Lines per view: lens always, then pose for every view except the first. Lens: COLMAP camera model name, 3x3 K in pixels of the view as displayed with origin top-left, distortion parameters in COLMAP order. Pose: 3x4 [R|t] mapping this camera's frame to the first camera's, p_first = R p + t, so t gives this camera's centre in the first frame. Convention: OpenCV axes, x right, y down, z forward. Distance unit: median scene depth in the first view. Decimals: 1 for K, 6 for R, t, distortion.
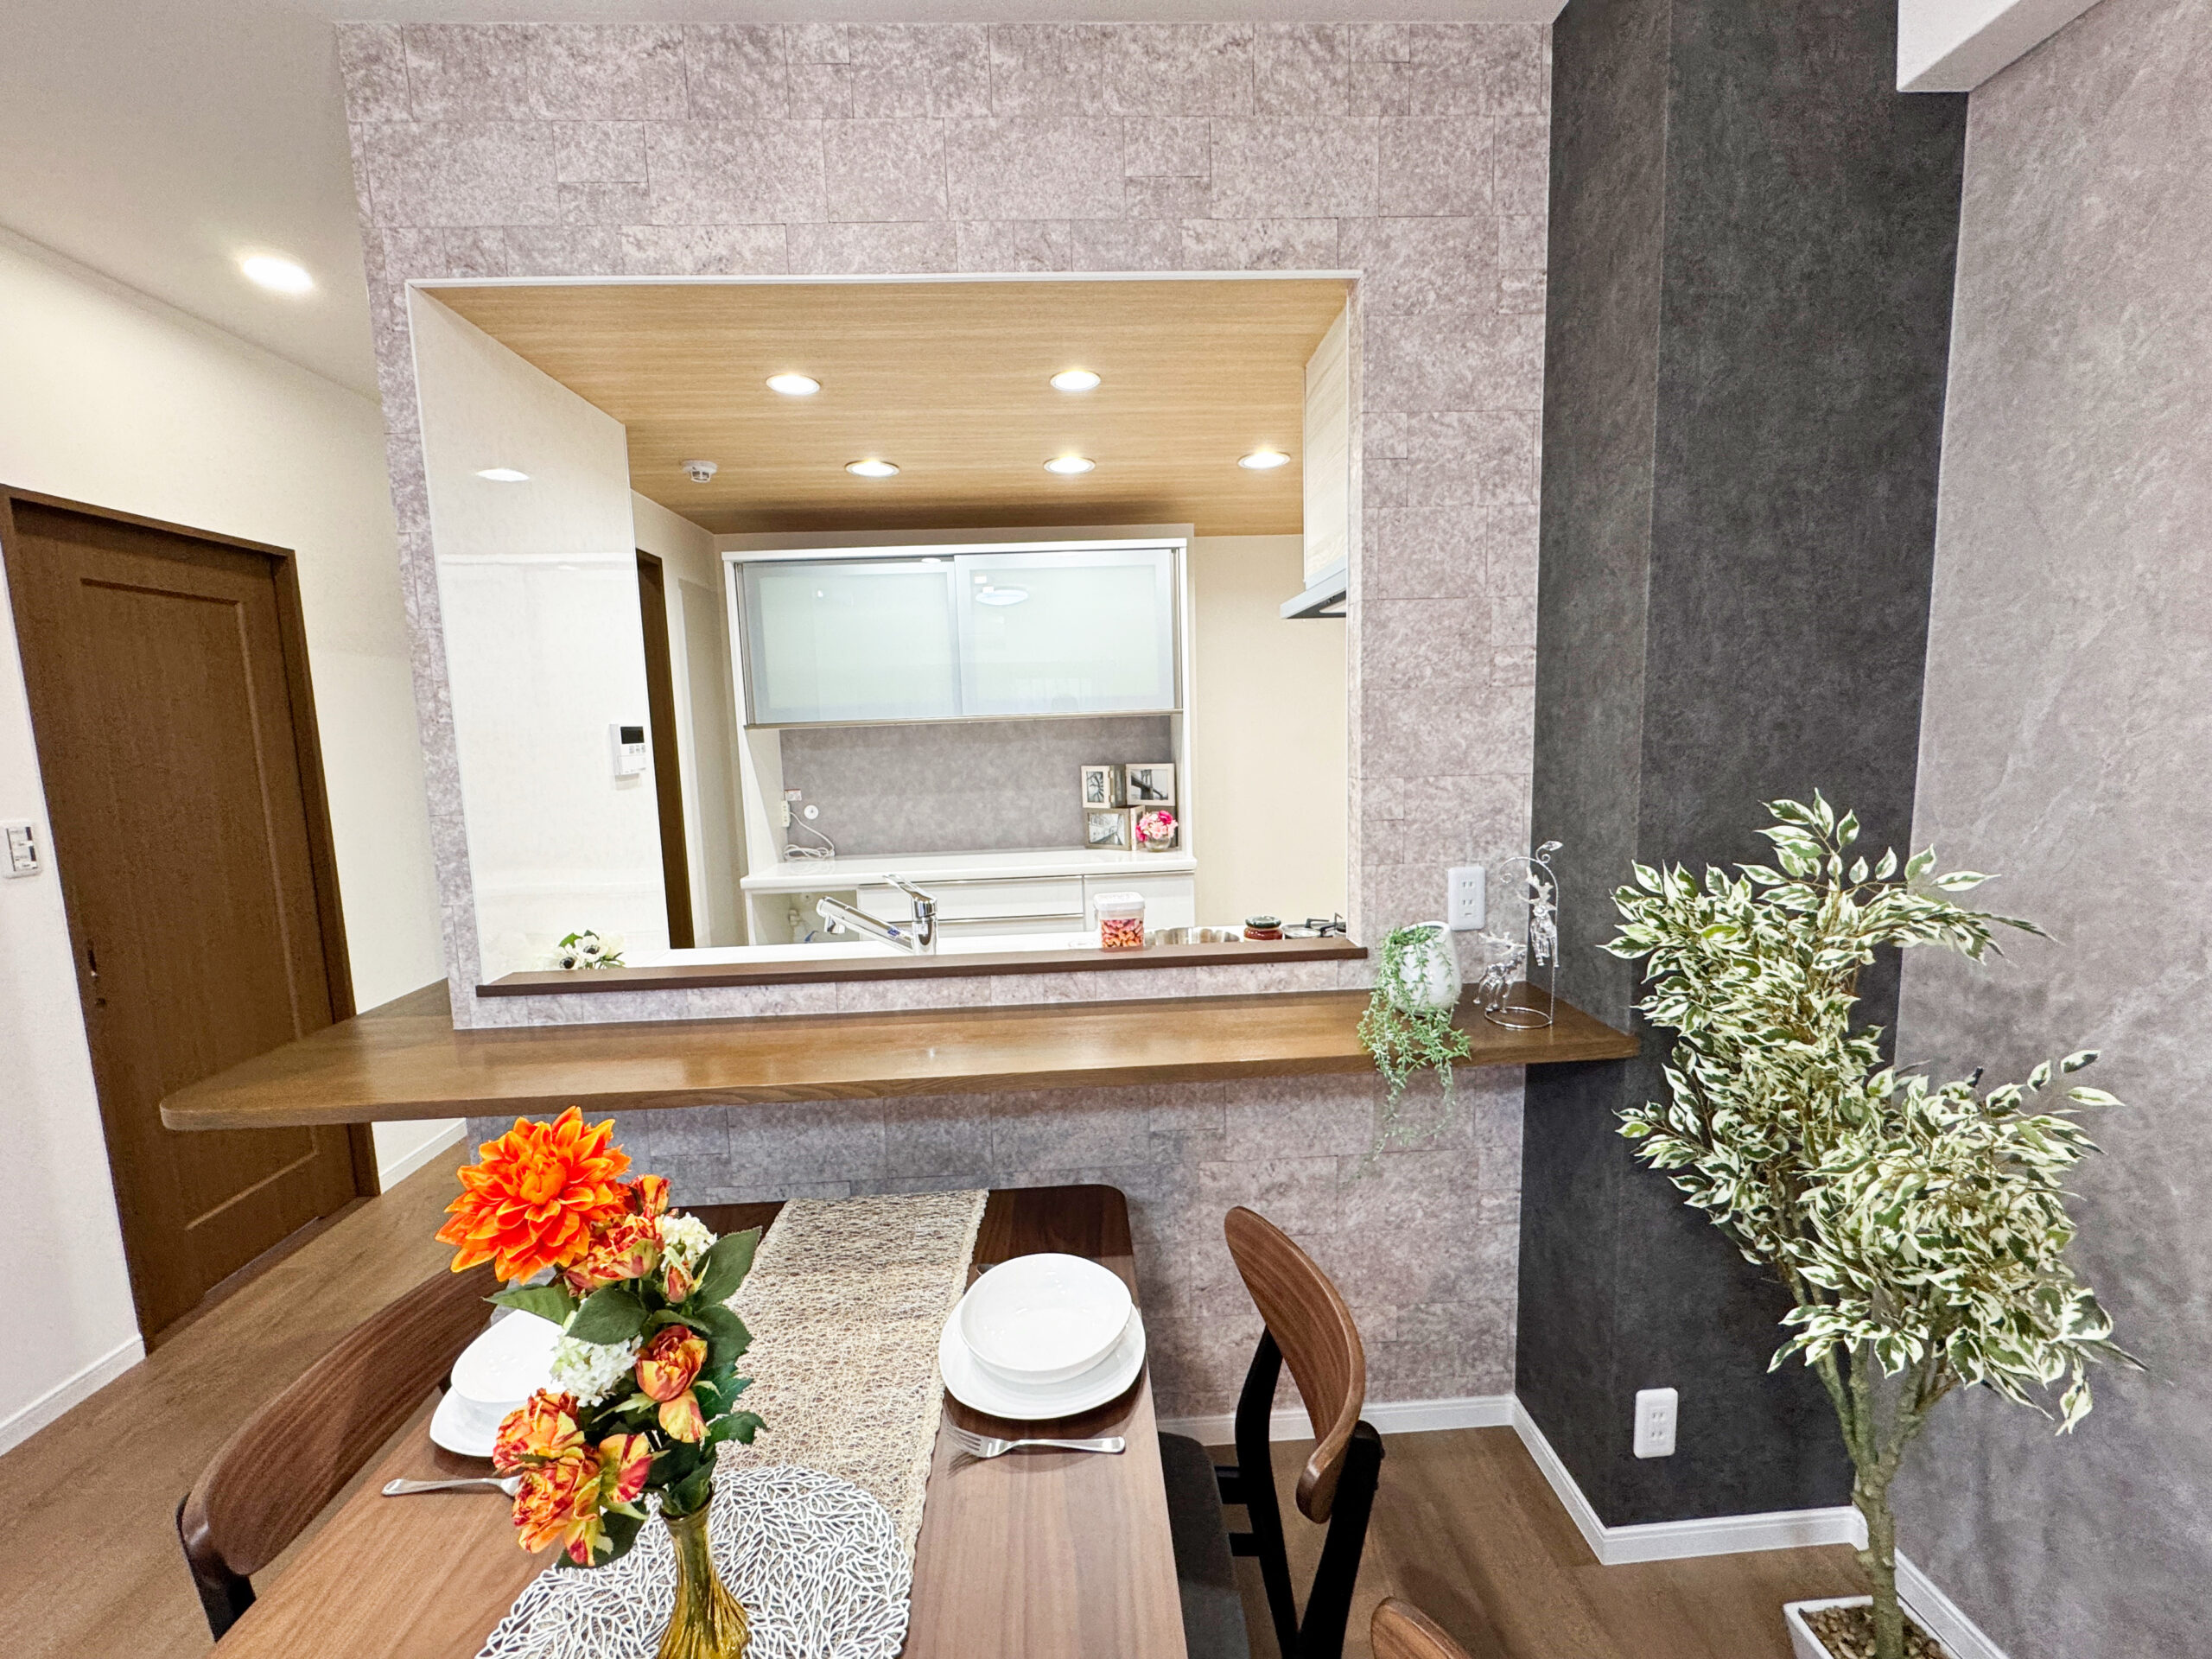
lens RADIAL K [[886.6, 0, 1102.8], [0, 886.6, 827.1], [0, 0, 1]] dist [-0.003426, -0.000293]
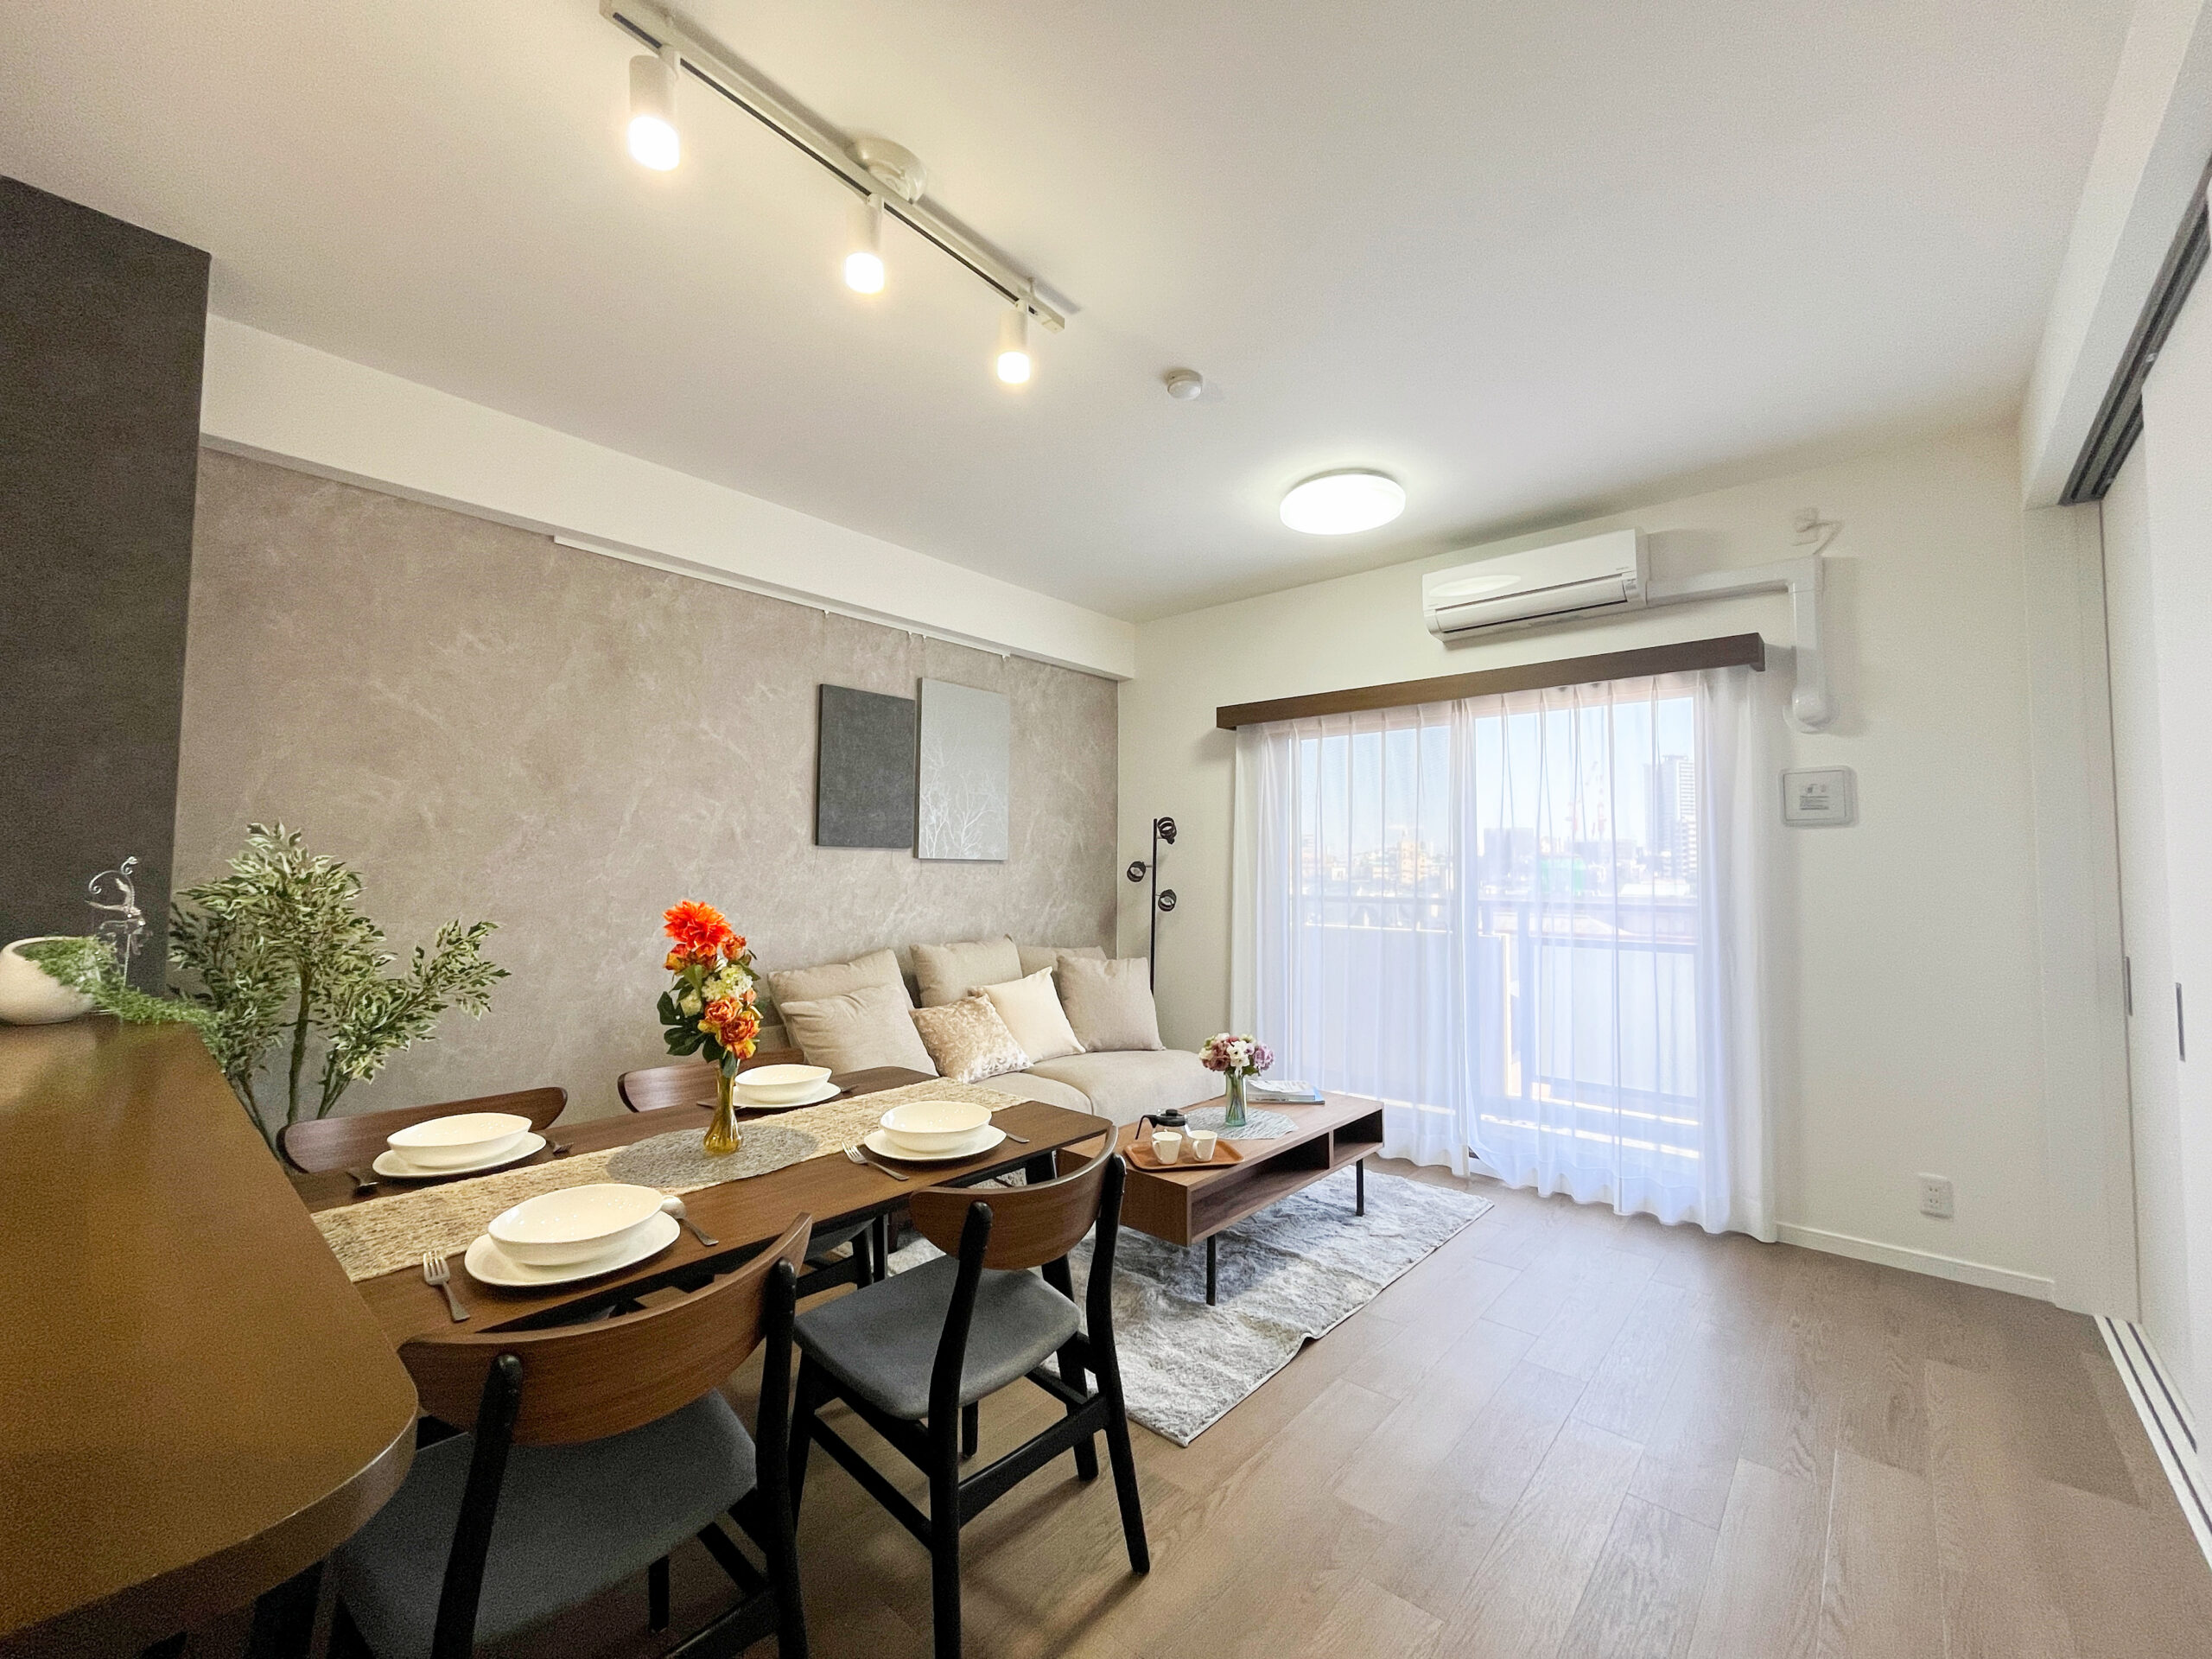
lens RADIAL K [[895.4, 0, 1105.6], [0, 895.4, 826.2], [0, 0, 1]] dist [-0.003437, 0.000572]
pose [[-0.717514, 0.058073, 0.694119, -1.222426], [0.094094, 0.995465, 0.013981, 0.075038], [-0.690159, 0.075344, -0.719725, 0.829359]]
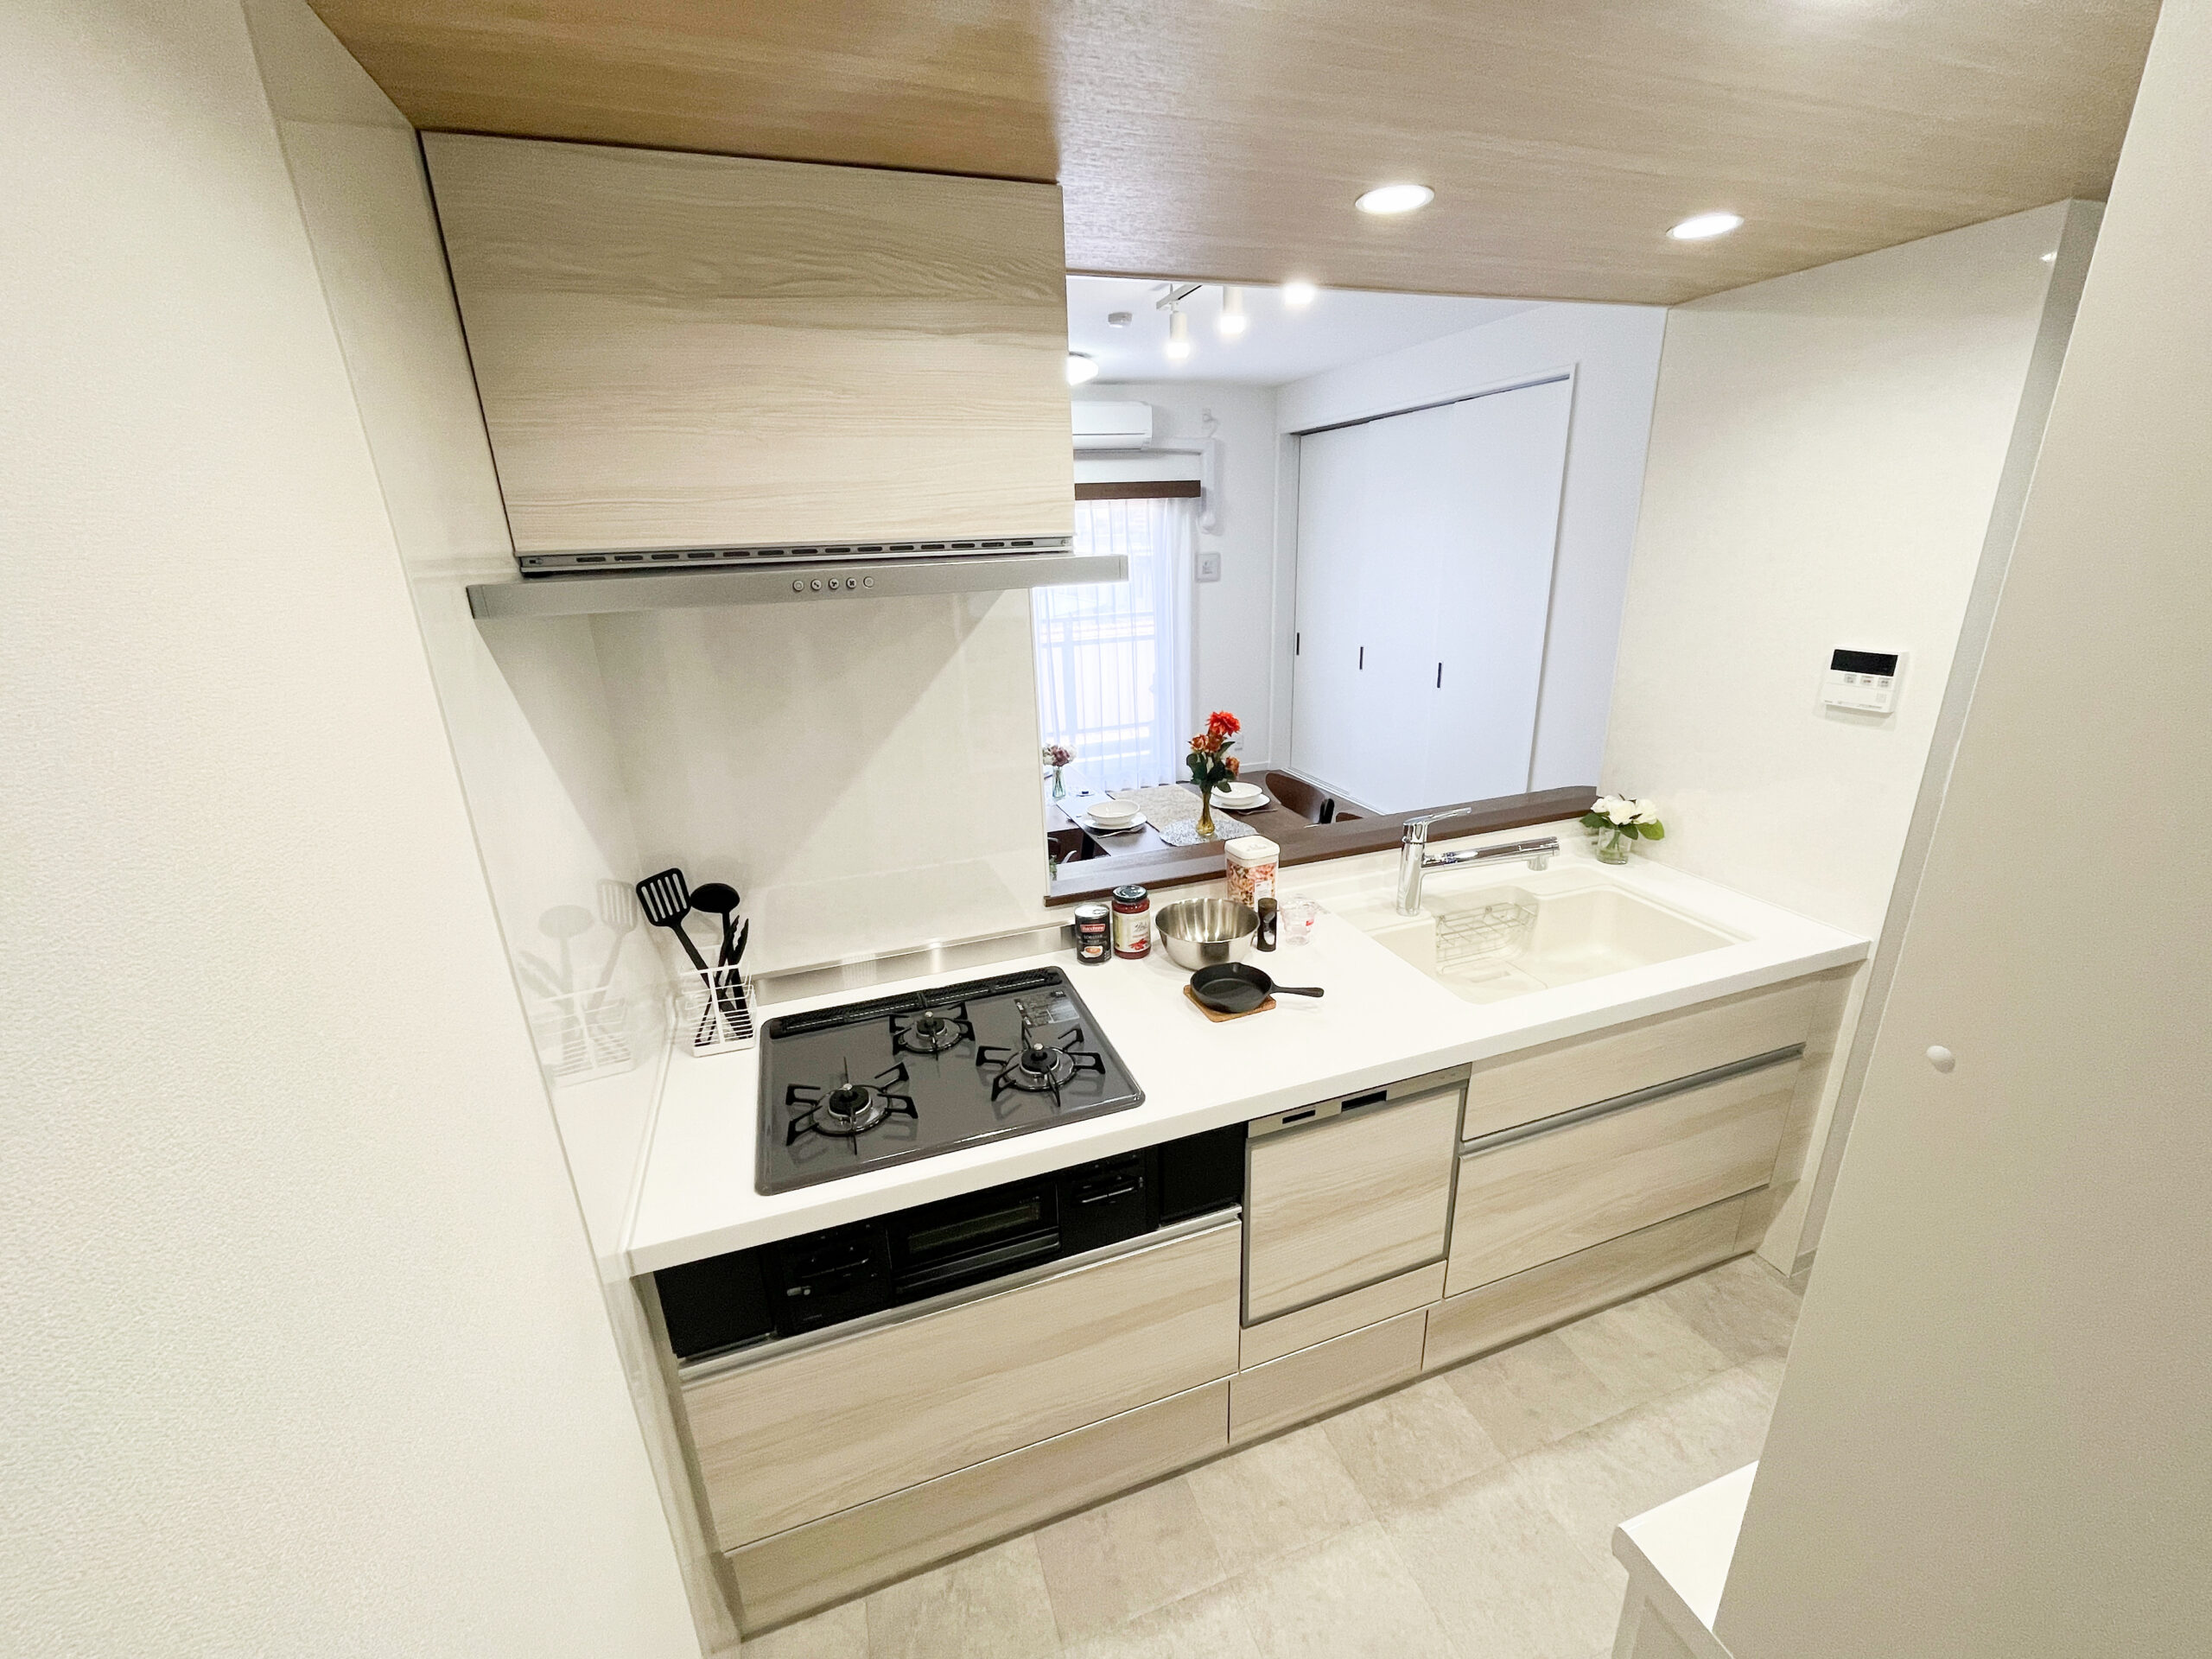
lens RADIAL K [[895.4, 0, 1105.6], [0, 895.4, 826.2], [0, 0, 1]] dist [-0.003437, 0.000572]
pose [[-0.956771, 0.149725, -0.249343, 0.504082], [0.030502, 0.904240, 0.425935, -0.450592], [0.289239, 0.399917, -0.869717, 2.085802]]
